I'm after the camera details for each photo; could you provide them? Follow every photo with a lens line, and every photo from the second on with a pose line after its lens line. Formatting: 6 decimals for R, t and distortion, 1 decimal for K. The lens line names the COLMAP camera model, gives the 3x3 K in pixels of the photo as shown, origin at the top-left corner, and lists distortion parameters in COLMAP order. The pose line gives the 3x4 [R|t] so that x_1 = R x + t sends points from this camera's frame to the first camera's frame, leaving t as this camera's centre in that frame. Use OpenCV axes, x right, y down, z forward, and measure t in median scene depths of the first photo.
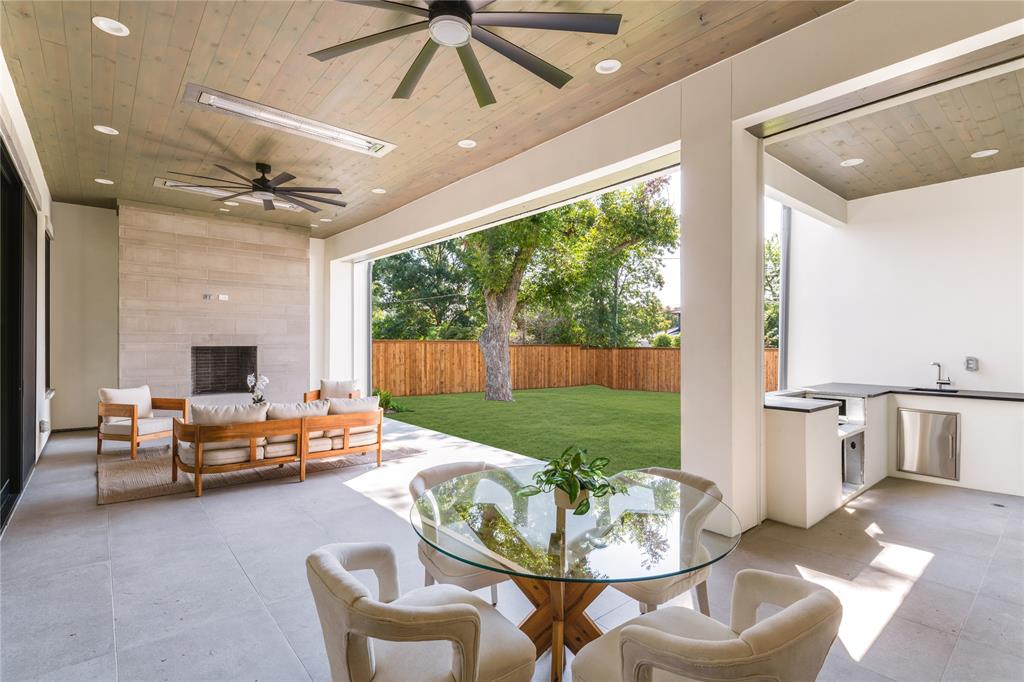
lens RADIAL K [[478.4, 0, 512.0], [0, 478.4, 341.0], [0, 0, 1]] dist [0.027620, 0.000262]
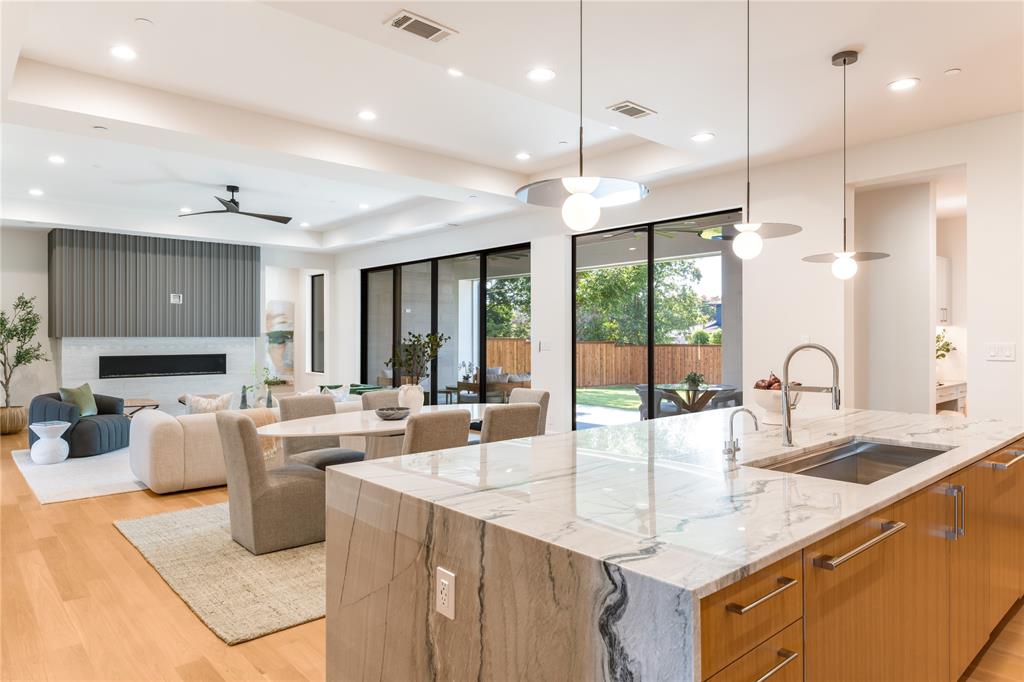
lens RADIAL K [[628.7, 0, 517.7], [0, 628.7, 334.6], [0, 0, 1]] dist [0.002925, -0.002158]
pose [[0.999561, -0.003637, 0.029411, -0.162149], [0.003725, 0.999989, -0.002952, -0.005936], [-0.029400, 0.003061, 0.999563, -0.450898]]
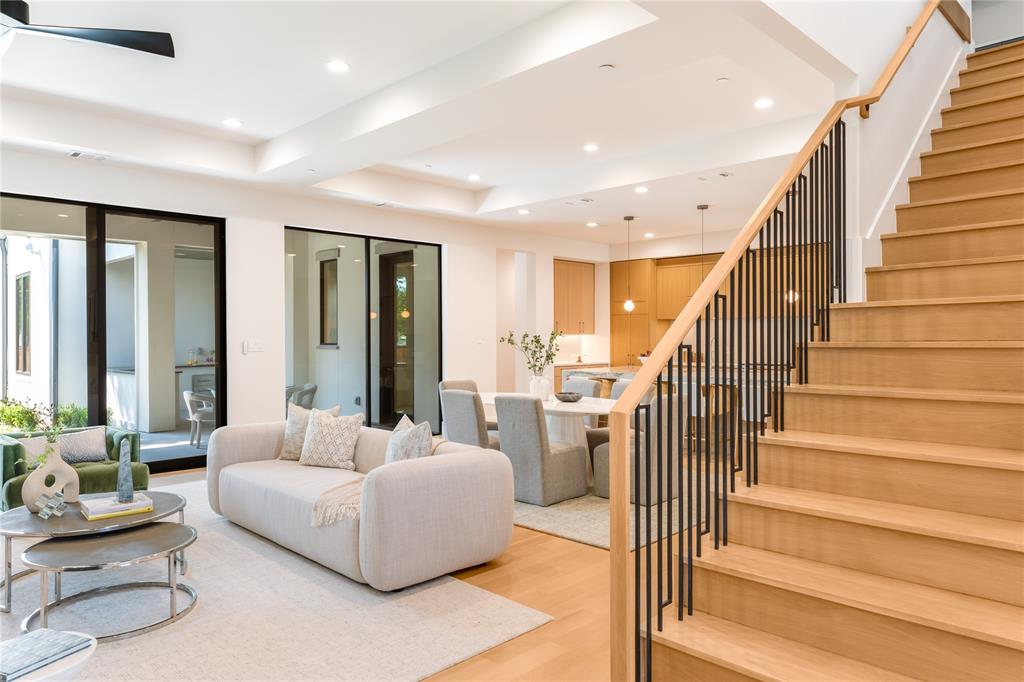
lens RADIAL K [[676.3, 0, 518.6], [0, 676.3, 339.1], [0, 0, 1]] dist [0.004897, -0.003174]
pose [[-0.083184, -0.007681, 0.996505, -0.623075], [0.003704, 0.999961, 0.008017, -0.006422], [-0.996527, 0.004358, -0.083153, -0.072503]]
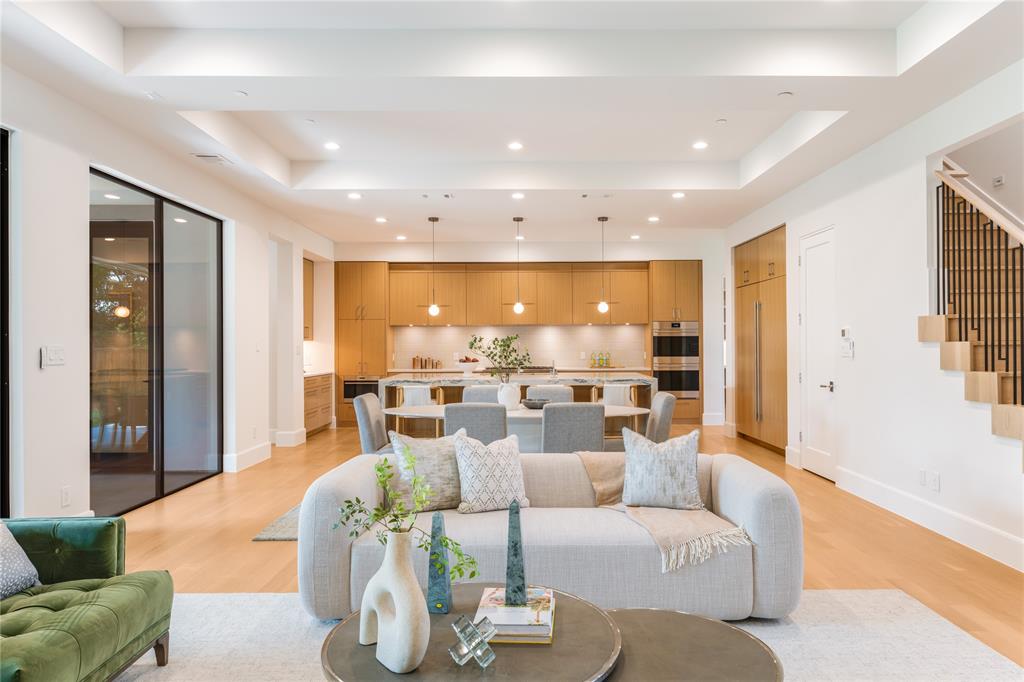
lens RADIAL K [[664.7, 0, 536.5], [0, 664.7, 337.1], [0, 0, 1]] dist [0.000864, -0.000728]
pose [[-0.770562, 0.005337, 0.637342, -0.461589], [0.001257, 0.999976, -0.006855, -0.003825], [-0.637363, -0.004481, -0.770550, 0.161087]]
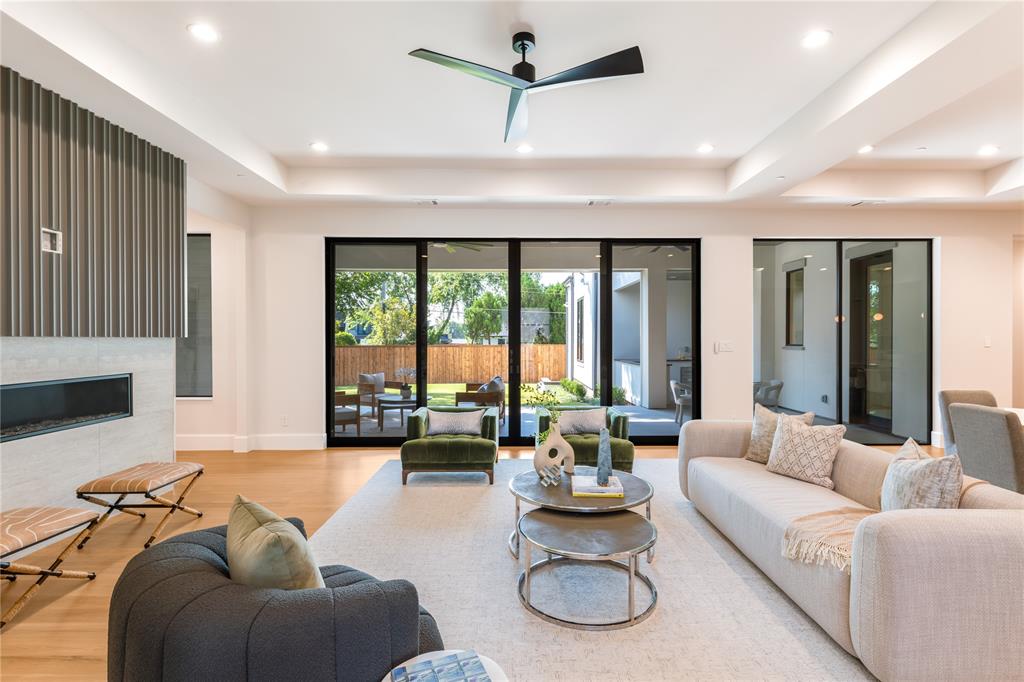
lens RADIAL K [[490.3, 0, 518.4], [0, 490.3, 340.2], [0, 0, 1]] dist [0.006653, -0.000513]
pose [[0.641785, -0.006146, 0.766860, -0.542274], [0.002877, 0.999980, 0.005607, -0.006114], [-0.766879, -0.001392, 0.641790, -0.053000]]
